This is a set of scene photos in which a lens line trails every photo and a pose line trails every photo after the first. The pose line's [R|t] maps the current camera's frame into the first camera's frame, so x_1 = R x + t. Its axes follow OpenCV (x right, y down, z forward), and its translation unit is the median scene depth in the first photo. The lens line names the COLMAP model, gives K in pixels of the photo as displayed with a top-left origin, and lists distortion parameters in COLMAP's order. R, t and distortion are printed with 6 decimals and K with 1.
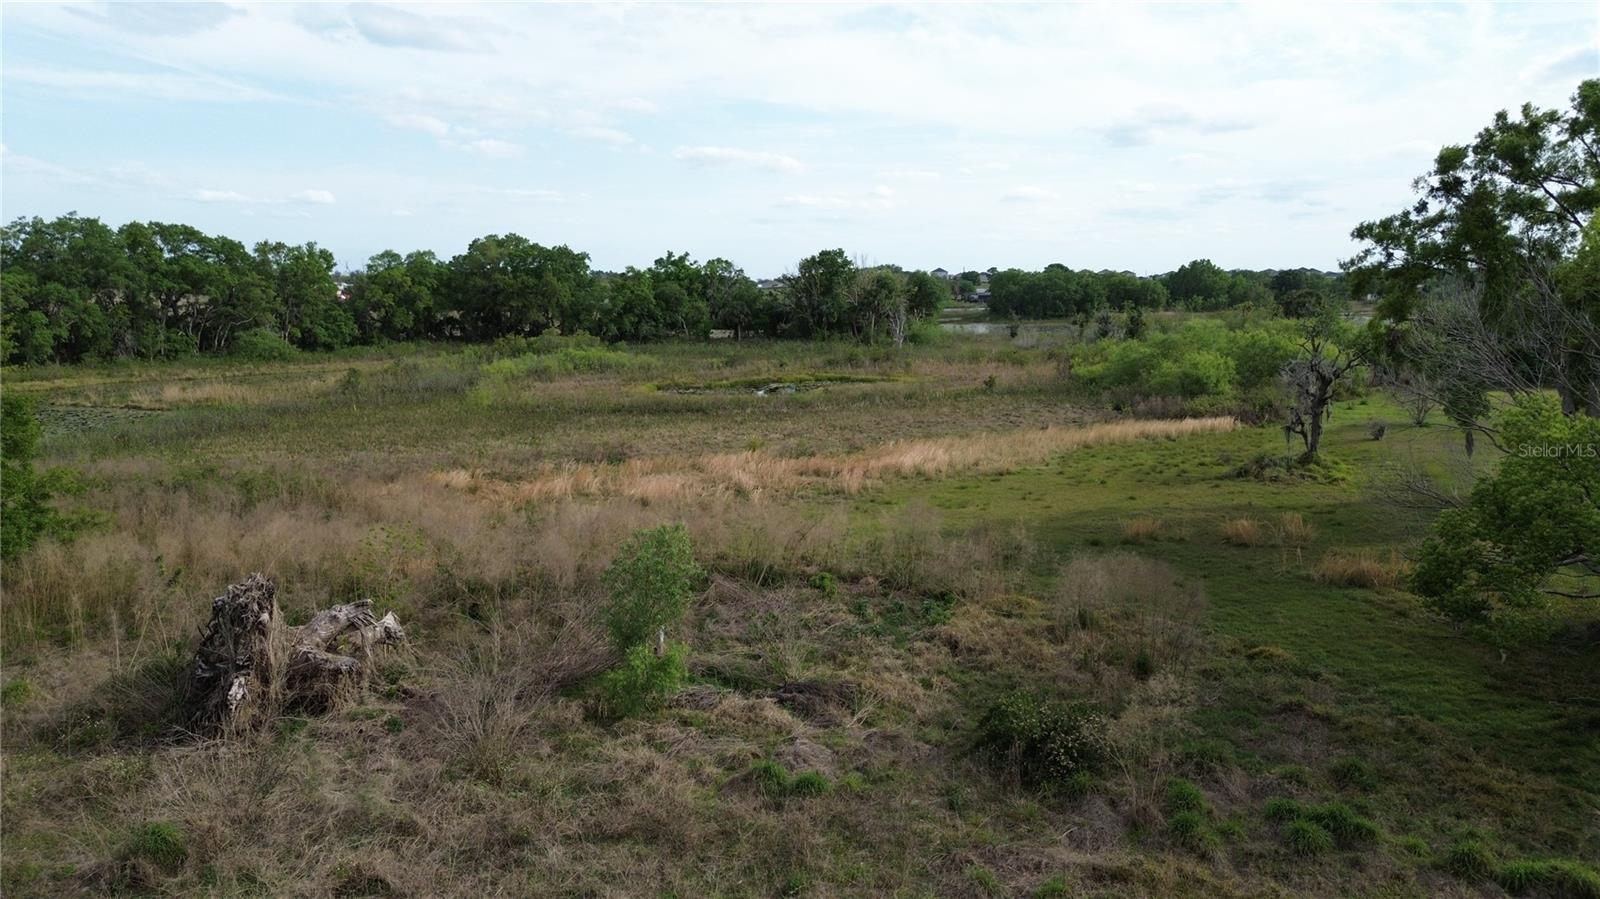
lens RADIAL K [[1136.4, 0, 798.1], [0, 1136.4, 453.4], [0, 0, 1]] dist [0.078672, -0.070844]
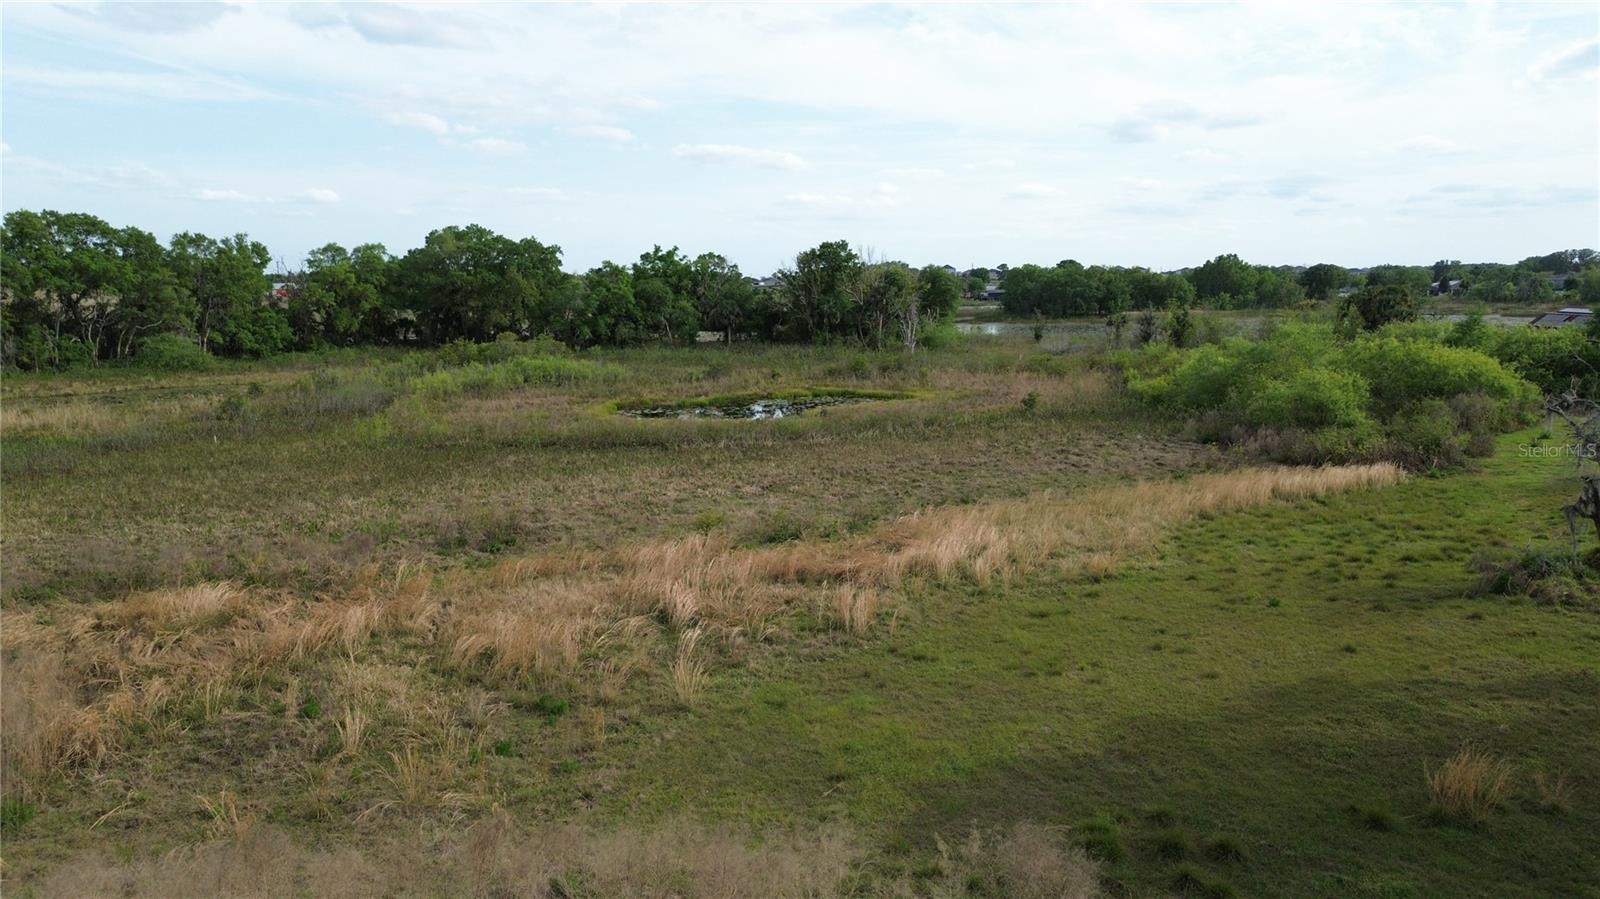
lens RADIAL K [[1136.4, 0, 799.5], [0, 1136.4, 441.0], [0, 0, 1]] dist [0.078672, -0.070844]
pose [[0.999992, -0.002311, -0.003315, 0.005860], [0.002281, 0.999957, -0.008945, -0.017136], [0.003335, 0.008938, 0.999954, 0.122537]]
